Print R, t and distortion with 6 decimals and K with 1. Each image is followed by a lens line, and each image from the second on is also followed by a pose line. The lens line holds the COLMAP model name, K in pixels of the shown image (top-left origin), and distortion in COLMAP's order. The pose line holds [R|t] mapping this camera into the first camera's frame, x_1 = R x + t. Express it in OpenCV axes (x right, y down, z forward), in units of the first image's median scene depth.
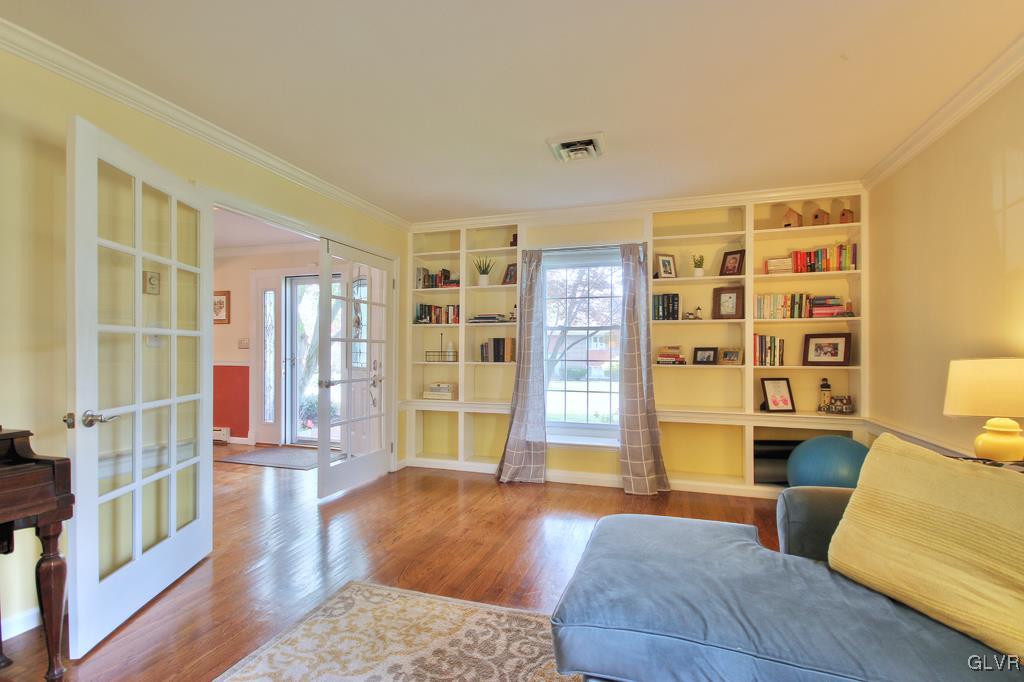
lens RADIAL K [[497.5, 0, 516.0], [0, 497.5, 346.3], [0, 0, 1]] dist [-0.004165, -0.000474]
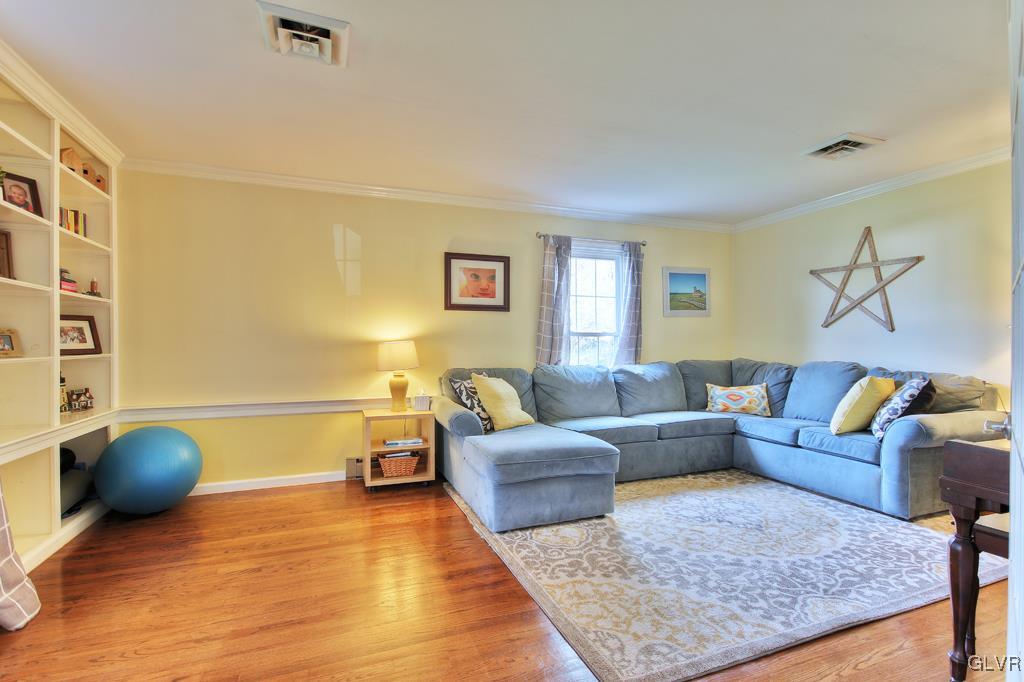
lens RADIAL K [[497.5, 0, 516.4], [0, 497.5, 343.2], [0, 0, 1]] dist [-0.004165, -0.000474]
pose [[-0.657063, -0.001239, 0.753835, -0.874861], [-0.007430, 0.999961, -0.004833, 0.036415], [-0.753799, -0.008776, -0.657046, 1.844737]]
